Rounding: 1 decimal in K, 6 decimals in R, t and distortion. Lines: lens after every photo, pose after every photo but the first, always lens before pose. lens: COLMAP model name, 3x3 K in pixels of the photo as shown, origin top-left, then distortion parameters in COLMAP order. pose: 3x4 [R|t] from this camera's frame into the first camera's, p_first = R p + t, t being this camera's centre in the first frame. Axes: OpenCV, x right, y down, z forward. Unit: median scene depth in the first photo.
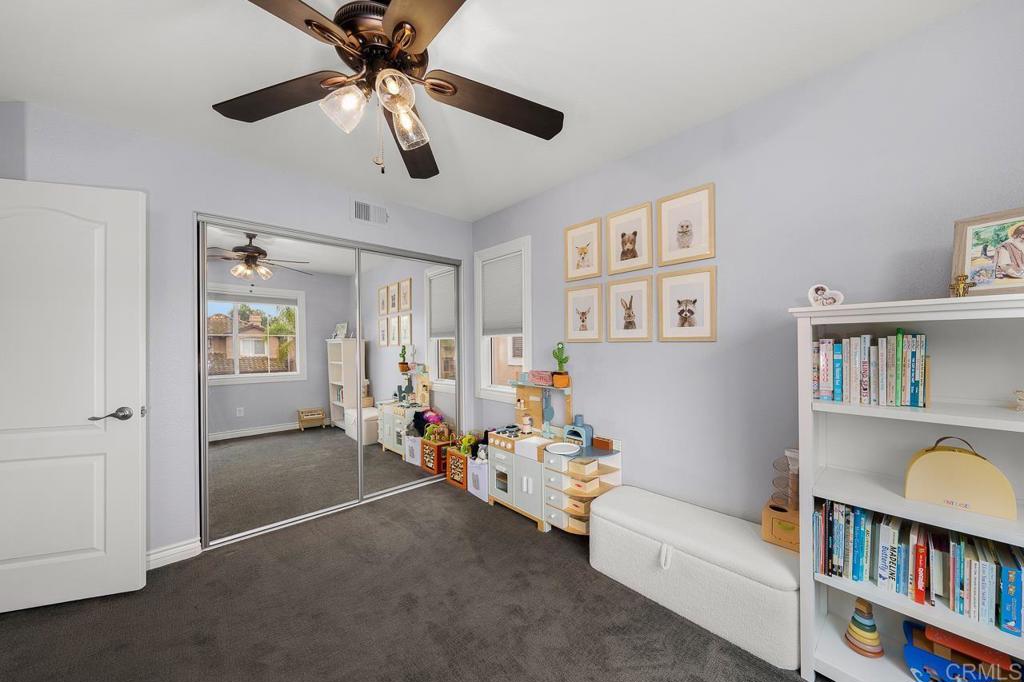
lens RADIAL K [[355.3, 0, 521.6], [0, 355.3, 344.1], [0, 0, 1]] dist [-0.001793, -0.000144]
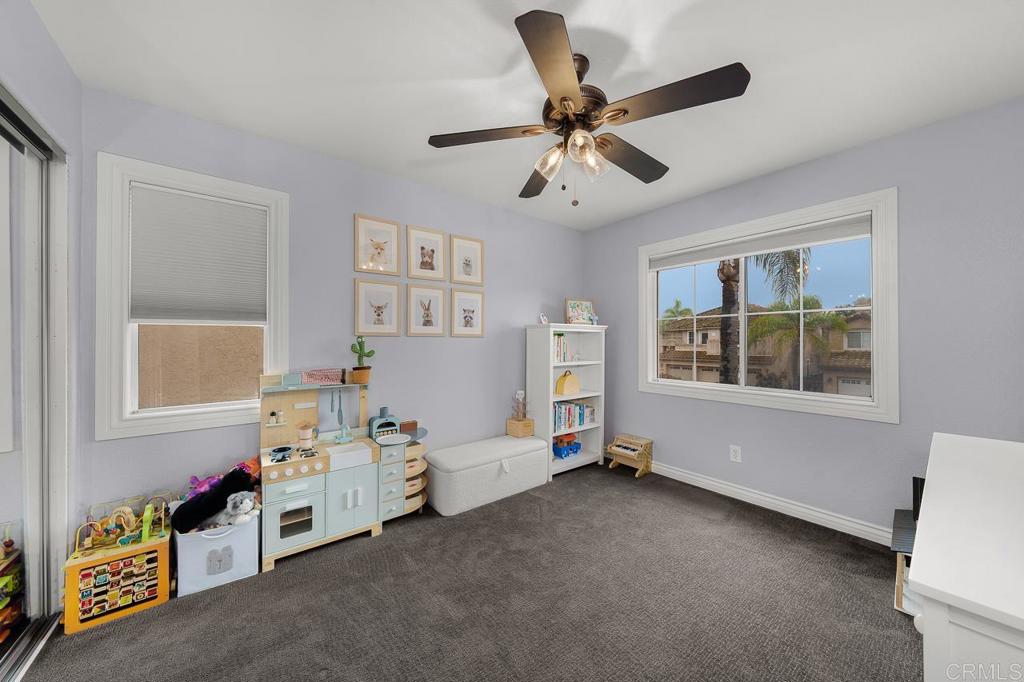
lens RADIAL K [[355.3, 0, 522.3], [0, 355.3, 341.9], [0, 0, 1]] dist [-0.001793, -0.000144]
pose [[0.088459, 0.005169, 0.996066, -0.896165], [-0.002749, 0.999984, -0.004946, 0.017842], [-0.996076, -0.002301, 0.088472, 0.560121]]
